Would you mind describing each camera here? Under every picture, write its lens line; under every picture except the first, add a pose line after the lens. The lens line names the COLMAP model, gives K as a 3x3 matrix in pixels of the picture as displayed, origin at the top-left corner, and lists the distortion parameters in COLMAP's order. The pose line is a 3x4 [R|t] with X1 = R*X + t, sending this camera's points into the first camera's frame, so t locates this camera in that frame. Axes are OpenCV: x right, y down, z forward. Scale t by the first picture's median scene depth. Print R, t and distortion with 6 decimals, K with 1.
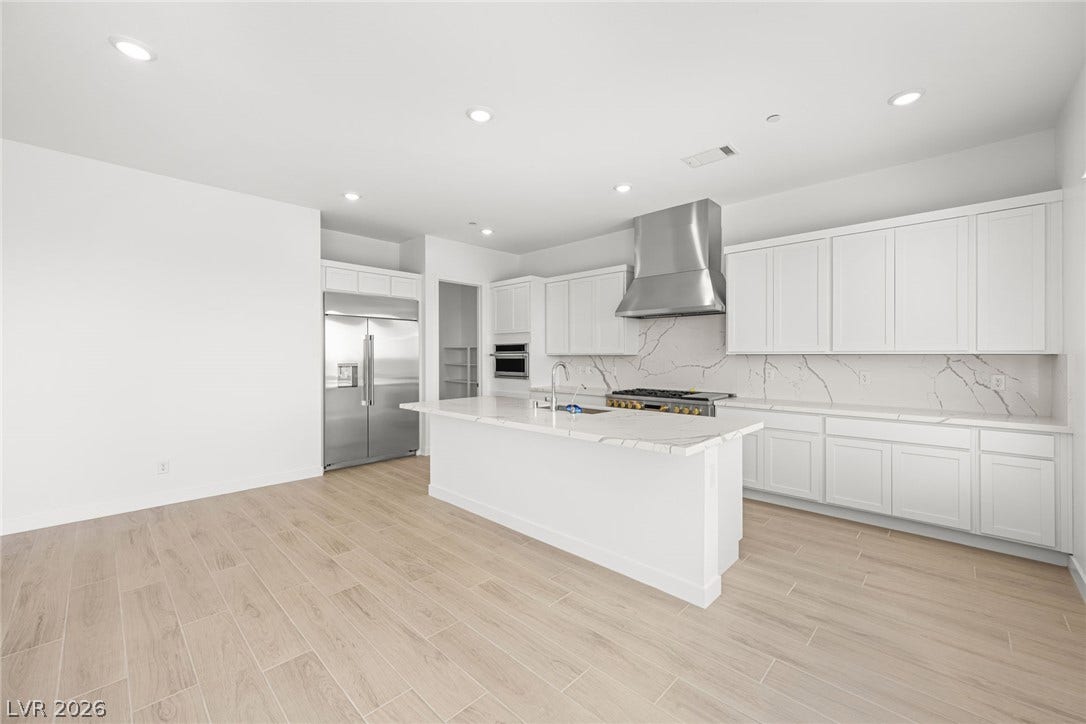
lens RADIAL K [[439.6, 0, 547.3], [0, 439.6, 352.7], [0, 0, 1]] dist [0.002025, -0.000161]
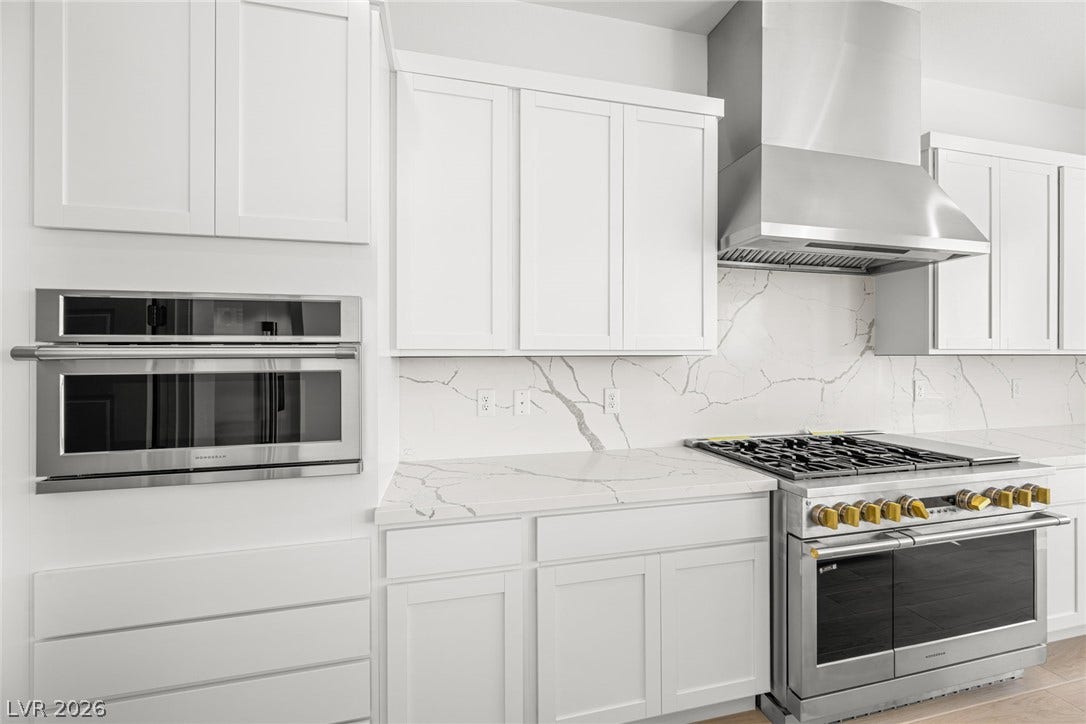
lens RADIAL K [[431.3, 0, 546.3], [0, 431.3, 358.0], [0, 0, 1]] dist [0.001775, 0.000576]
pose [[0.533936, -0.001827, 0.845523, -0.185508], [-0.004553, 0.999977, 0.005036, 0.006004], [-0.845513, -0.006539, 0.533915, 0.905481]]
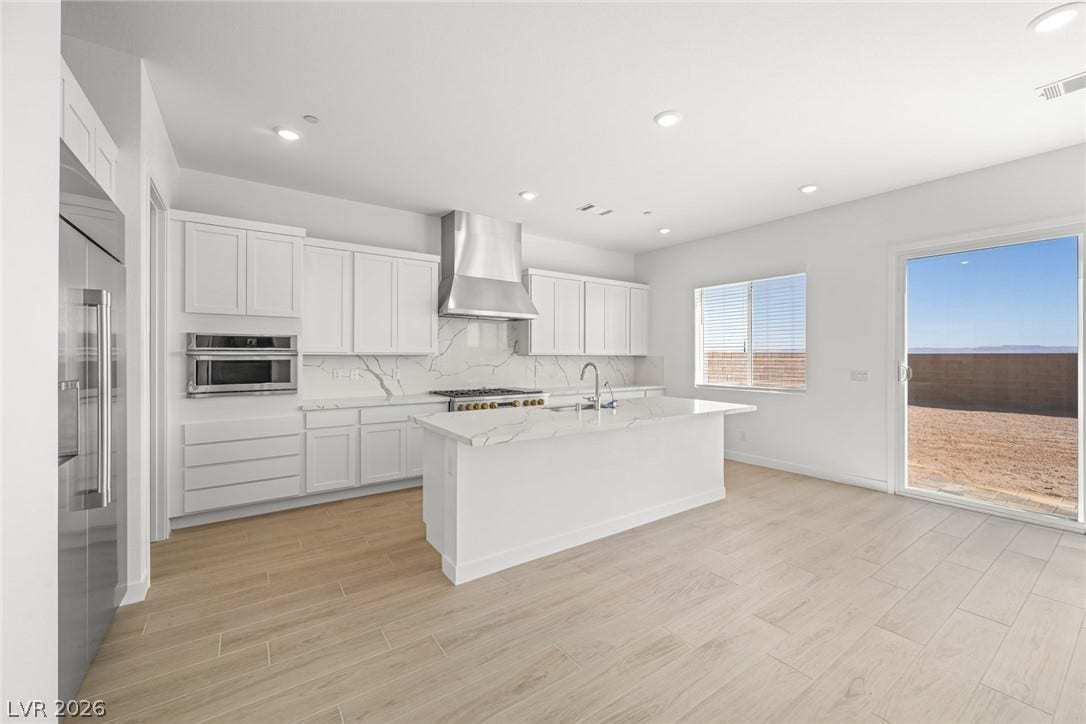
lens RADIAL K [[431.3, 0, 546.3], [0, 431.3, 358.0], [0, 0, 1]] dist [0.001775, 0.000576]
pose [[0.187634, -0.006115, 0.982220, -0.643685], [-0.012298, 0.999888, 0.008574, 0.000595], [-0.982162, -0.013688, 0.187537, 0.592714]]
